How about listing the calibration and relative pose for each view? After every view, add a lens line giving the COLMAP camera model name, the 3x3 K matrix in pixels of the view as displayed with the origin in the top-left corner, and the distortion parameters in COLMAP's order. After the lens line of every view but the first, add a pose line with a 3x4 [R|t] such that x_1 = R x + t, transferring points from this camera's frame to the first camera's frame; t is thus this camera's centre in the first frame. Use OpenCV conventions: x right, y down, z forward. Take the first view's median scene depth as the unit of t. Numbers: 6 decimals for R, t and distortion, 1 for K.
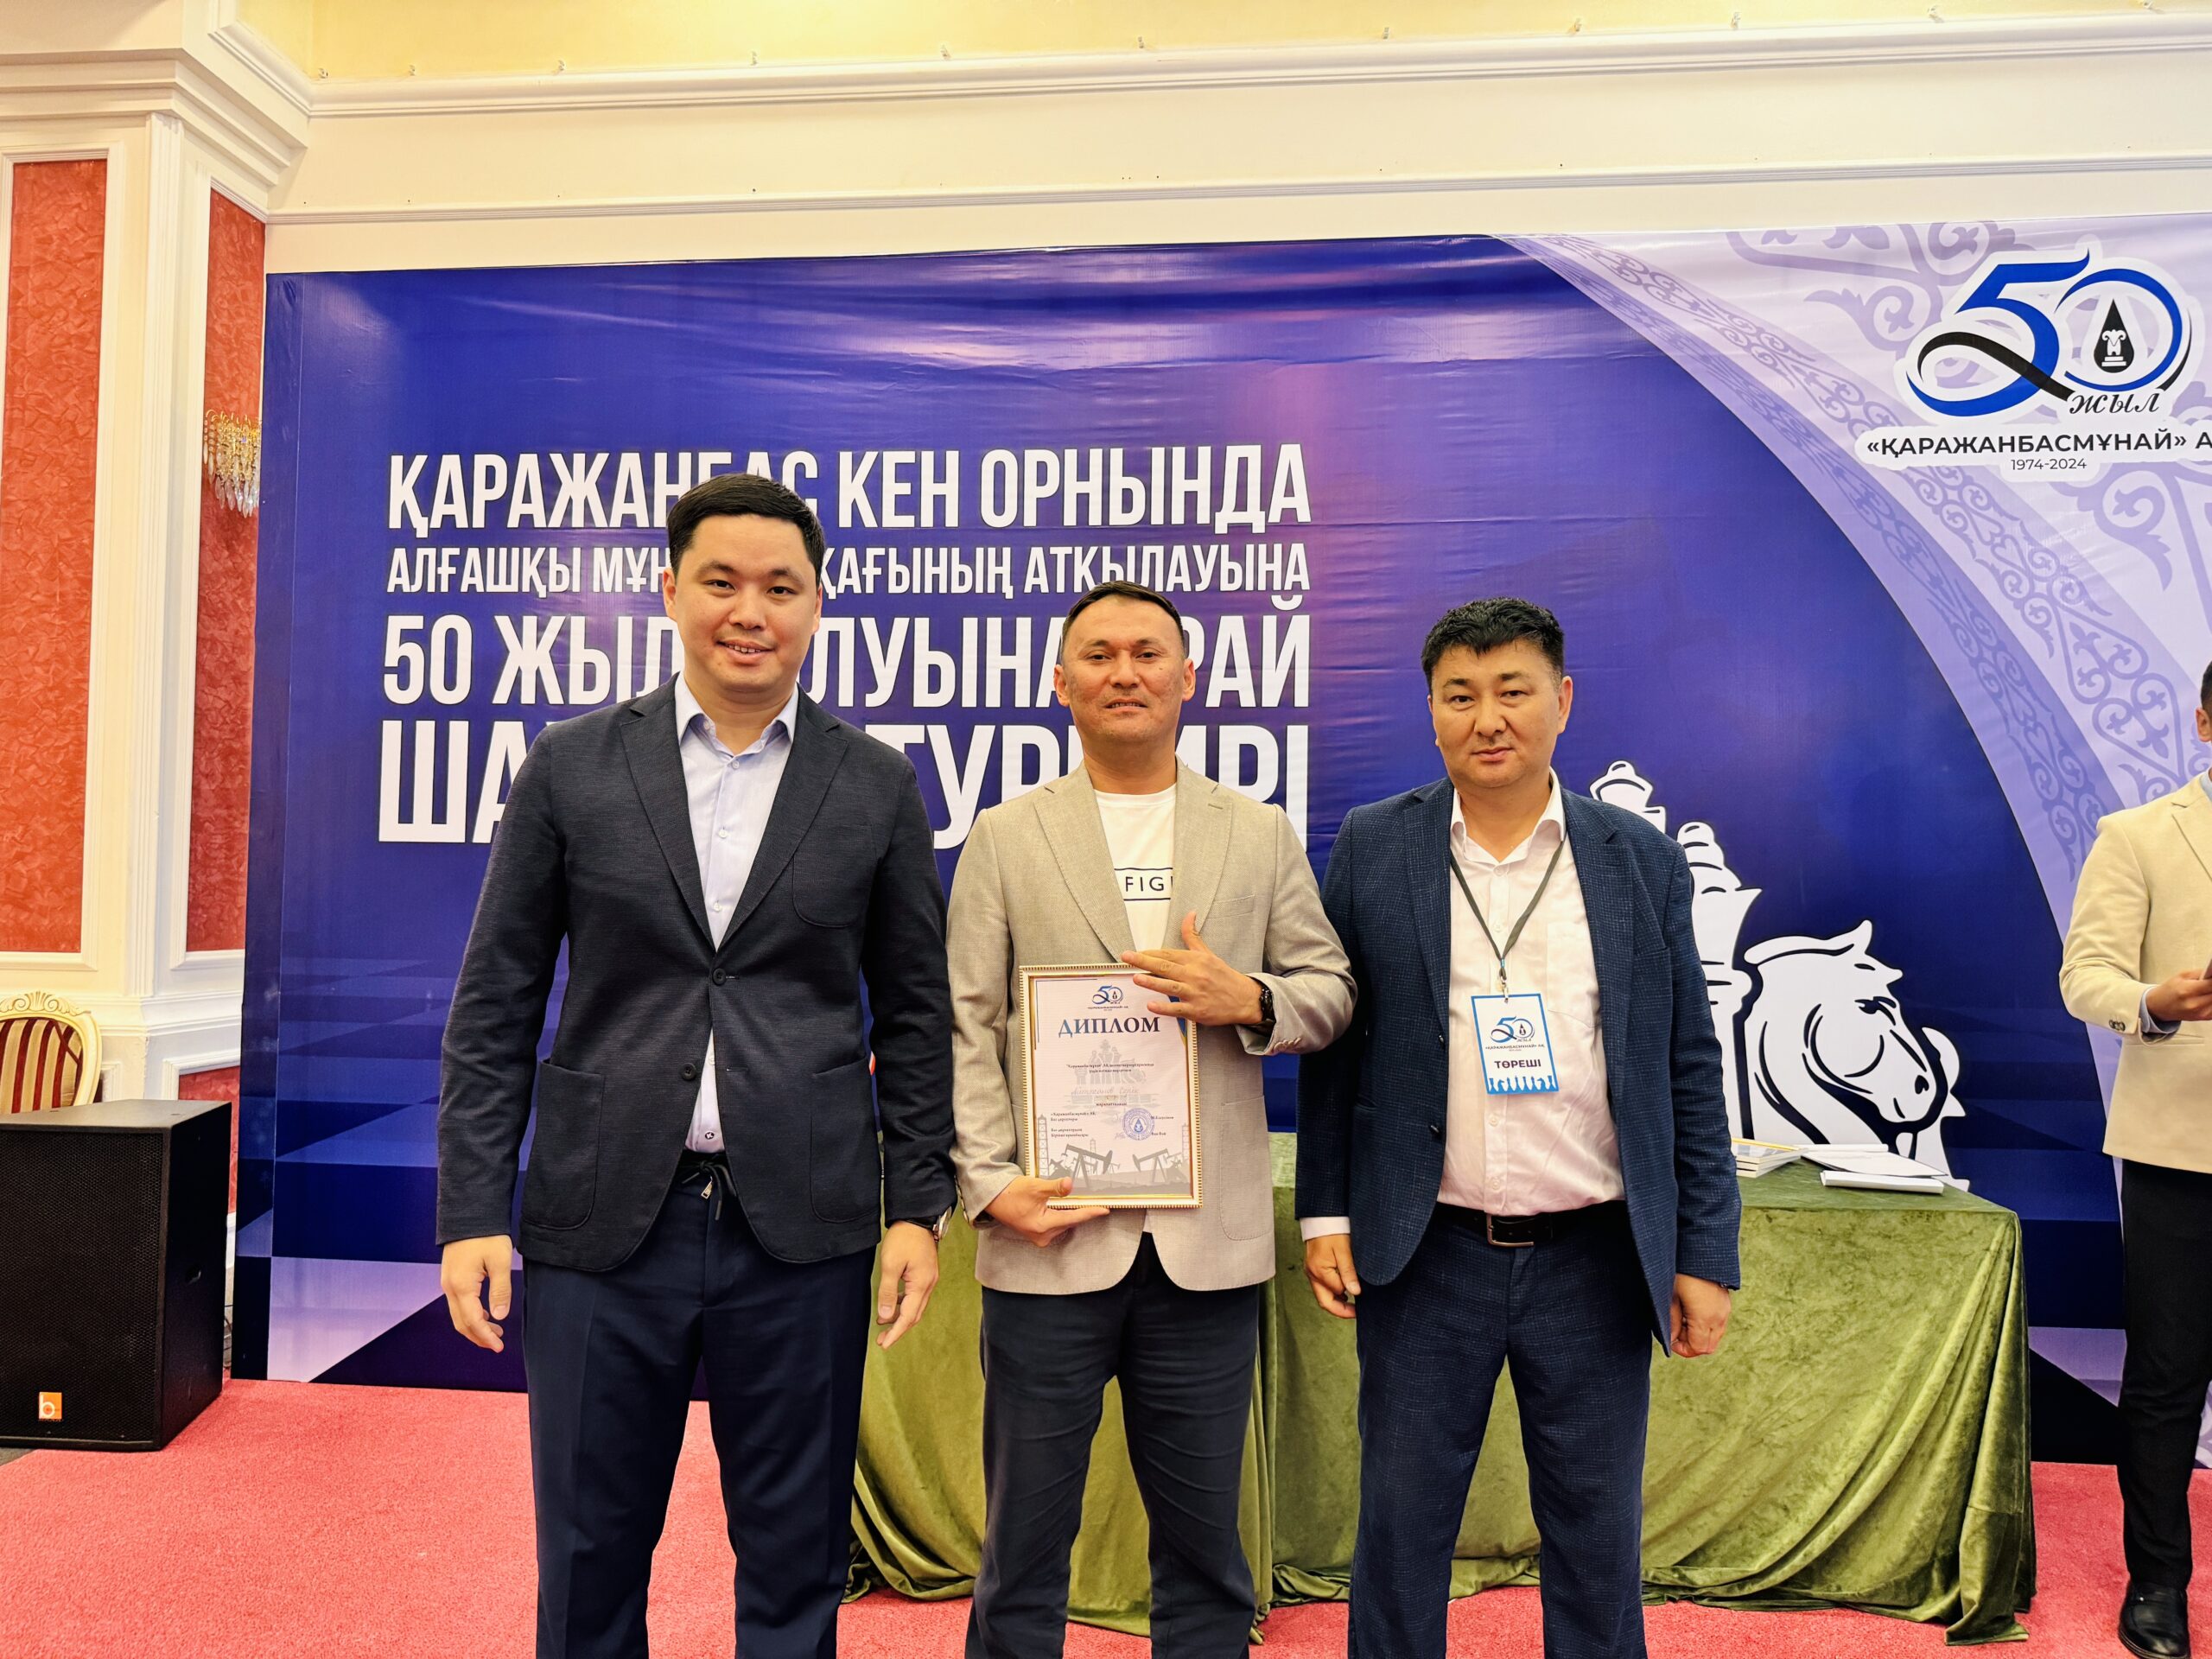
lens RADIAL K [[1698.4, 0, 1105.3], [0, 1698.4, 836.3], [0, 0, 1]] dist [0.076364, -0.097142]
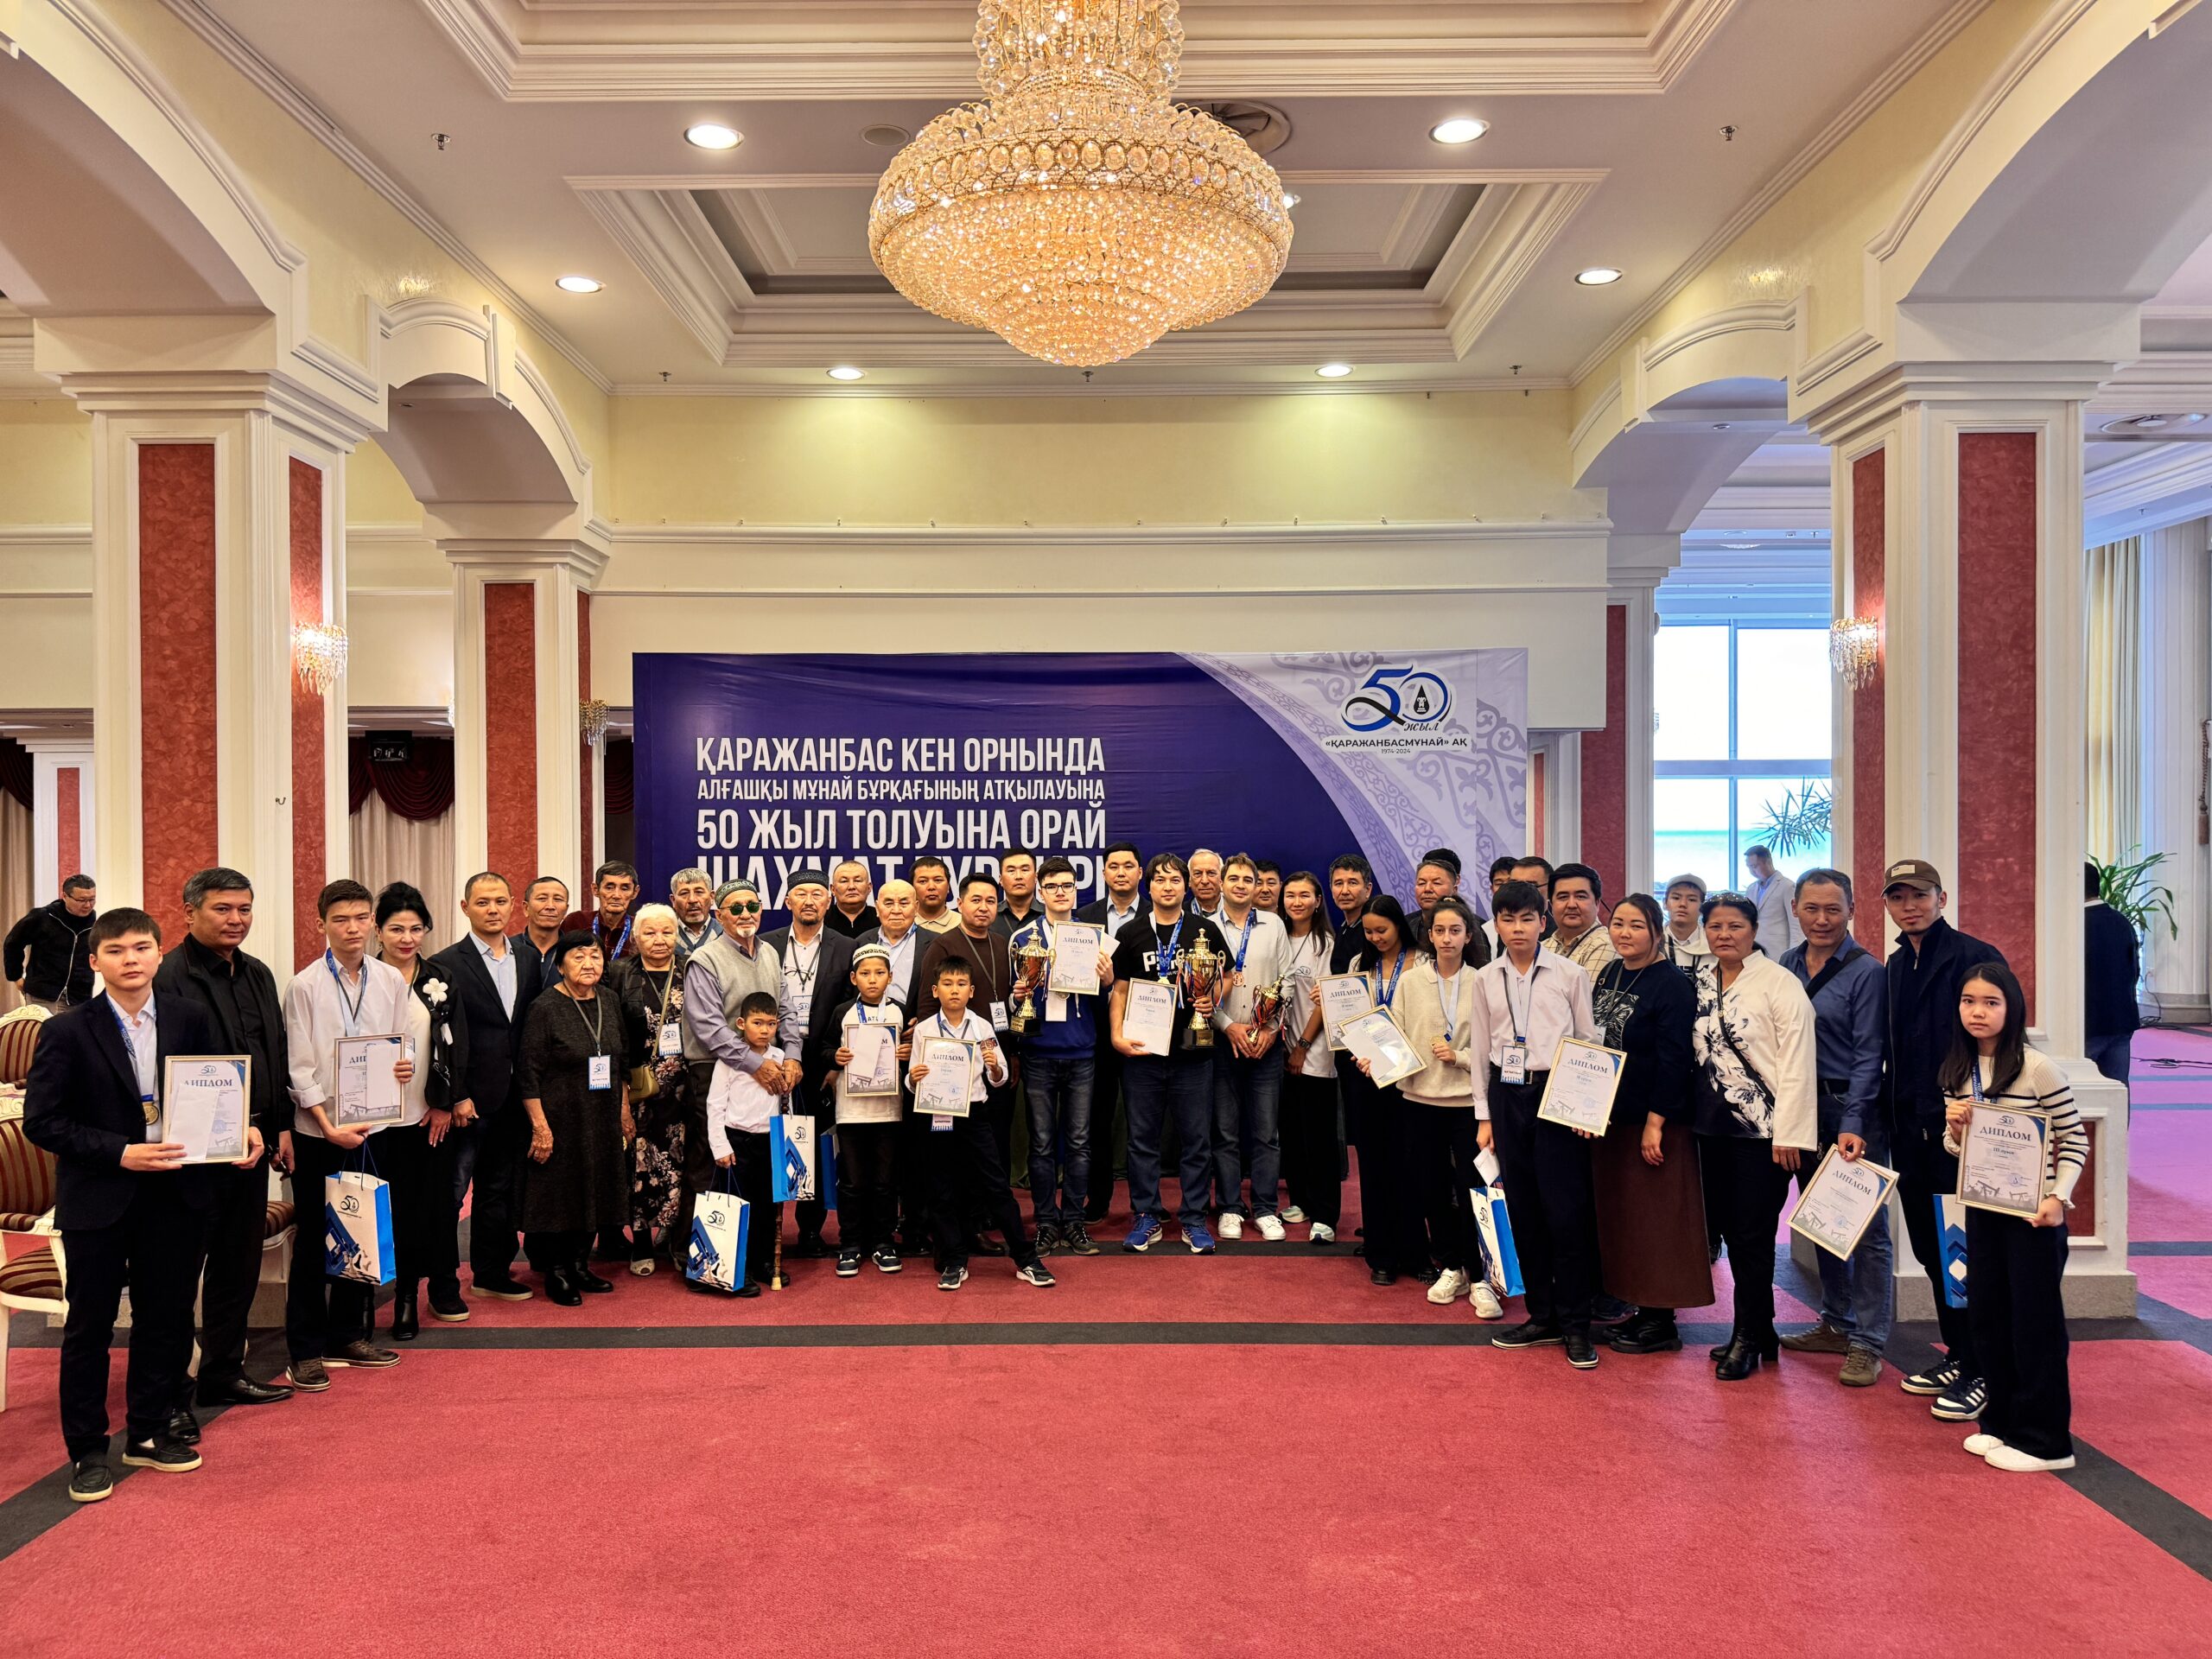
lens RADIAL K [[1608.2, 0, 1074.6], [0, 1608.2, 831.8], [0, 0, 1]] dist [0.117692, 0.001312]
pose [[0.995932, -0.016673, 0.088557, -0.119789], [0.013409, 0.999213, 0.037325, -0.179746], [-0.089110, -0.035986, 0.995372, -1.215389]]
